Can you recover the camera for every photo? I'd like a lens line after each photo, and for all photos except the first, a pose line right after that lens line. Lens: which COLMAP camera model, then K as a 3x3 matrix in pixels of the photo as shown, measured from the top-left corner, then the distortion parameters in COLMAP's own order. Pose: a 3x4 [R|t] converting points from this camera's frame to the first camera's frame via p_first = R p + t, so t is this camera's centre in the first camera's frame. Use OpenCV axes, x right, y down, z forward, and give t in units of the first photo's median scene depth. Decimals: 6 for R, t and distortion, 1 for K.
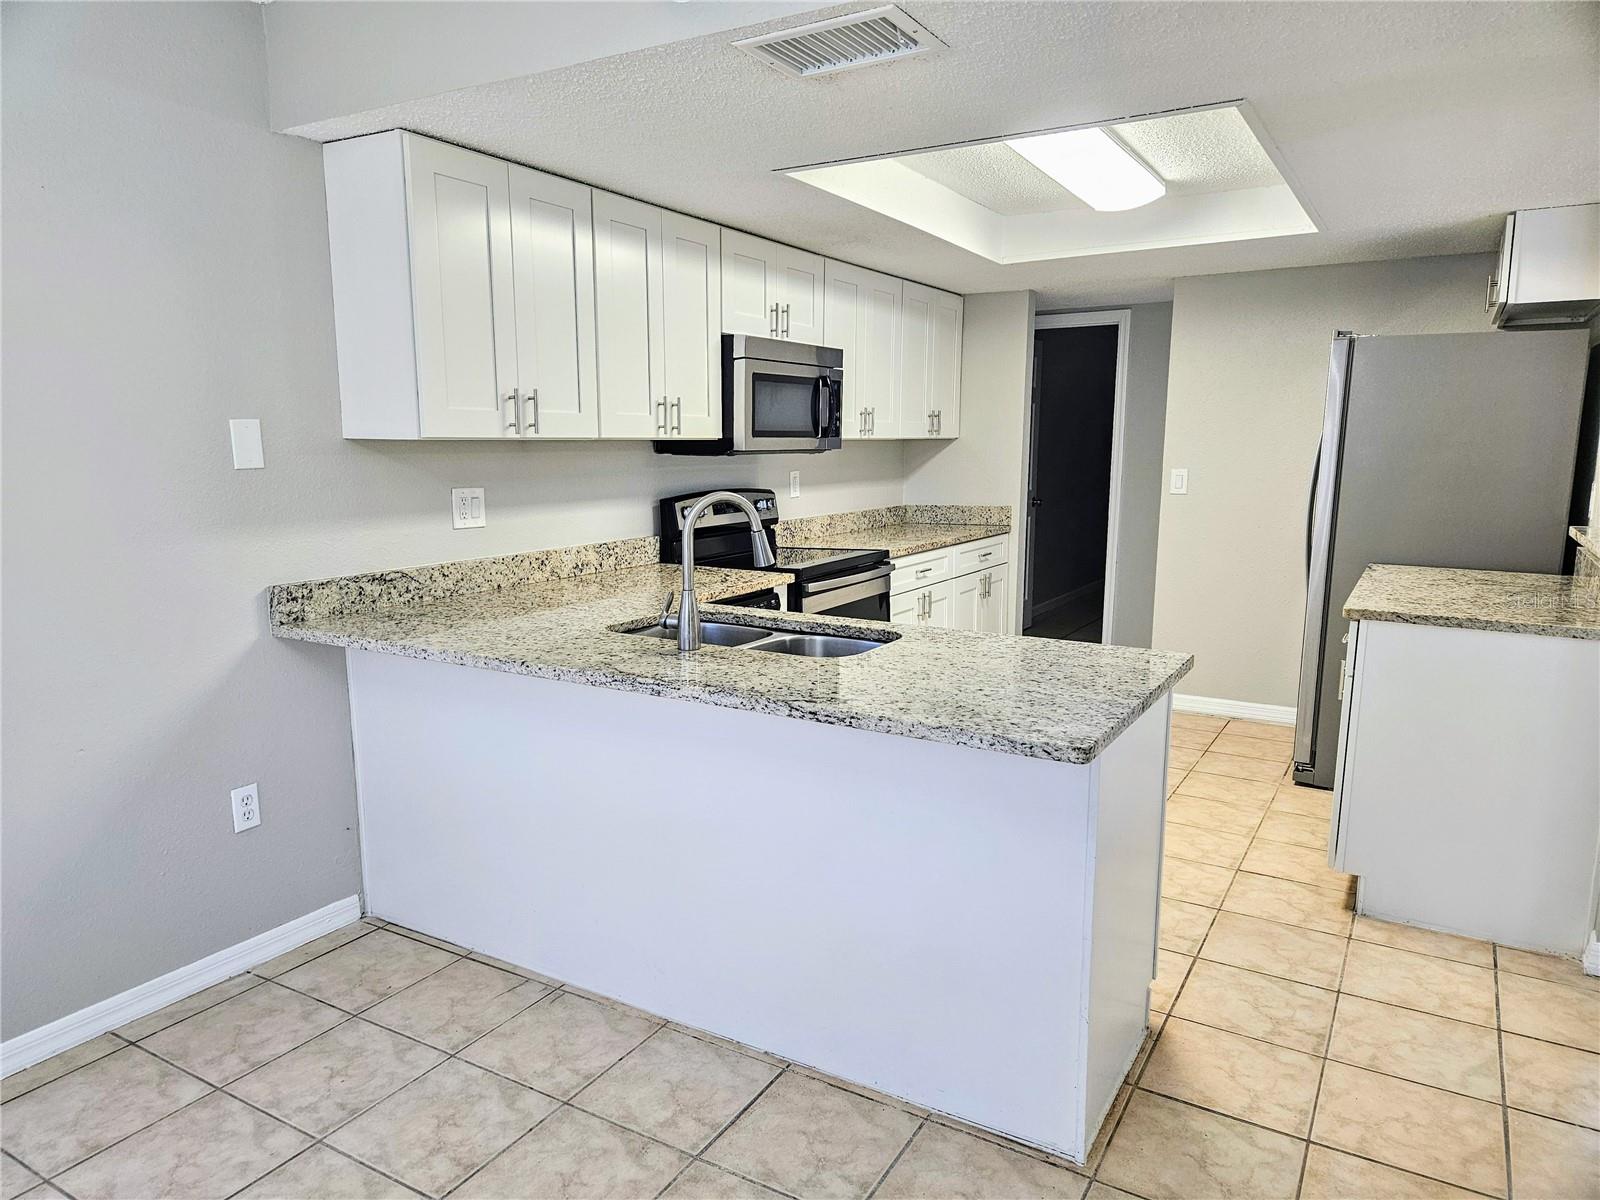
lens RADIAL K [[1058.7, 0, 802.6], [0, 1058.7, 612.0], [0, 0, 1]] dist [-0.011832, -0.004009]
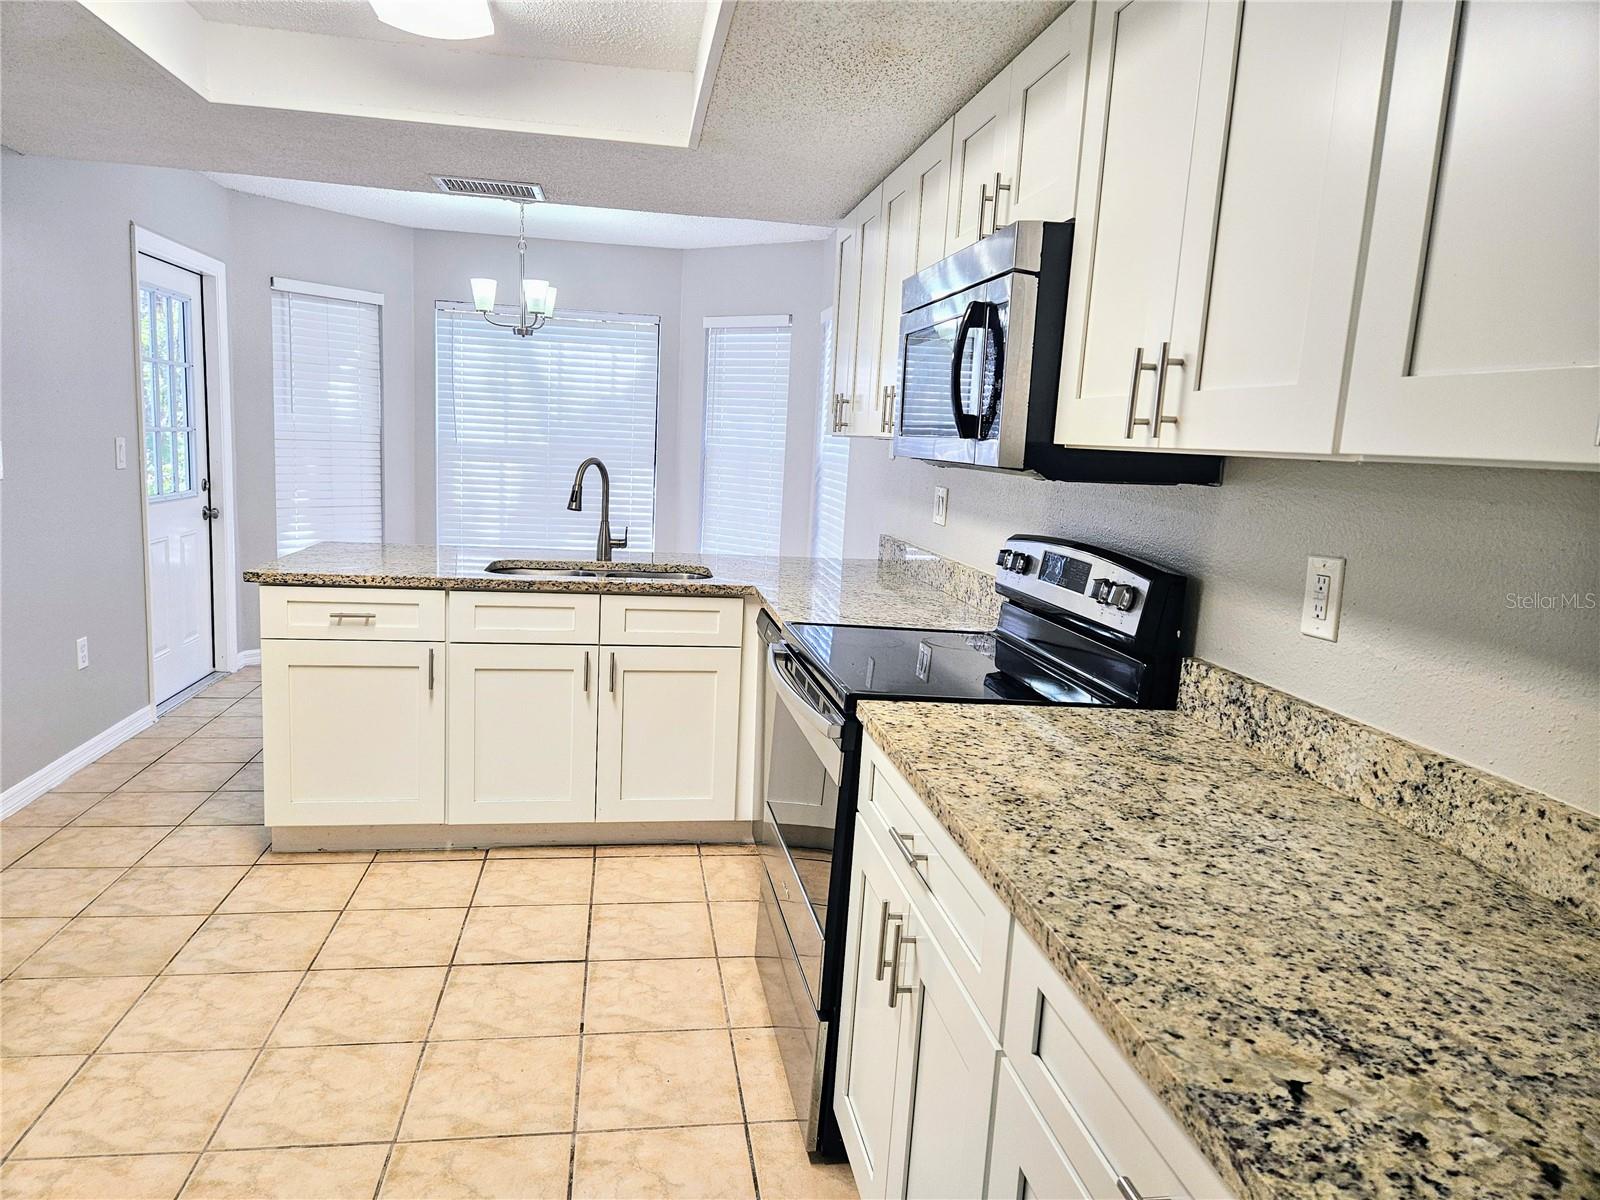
lens RADIAL K [[1058.7, 0, 796.3], [0, 1058.7, 602.8], [0, 0, 1]] dist [-0.011832, -0.004009]
pose [[-0.766187, 0.062735, -0.639548, 0.657903], [-0.153529, 0.948533, 0.276973, -0.372123], [0.624008, 0.310402, -0.717122, 2.286827]]
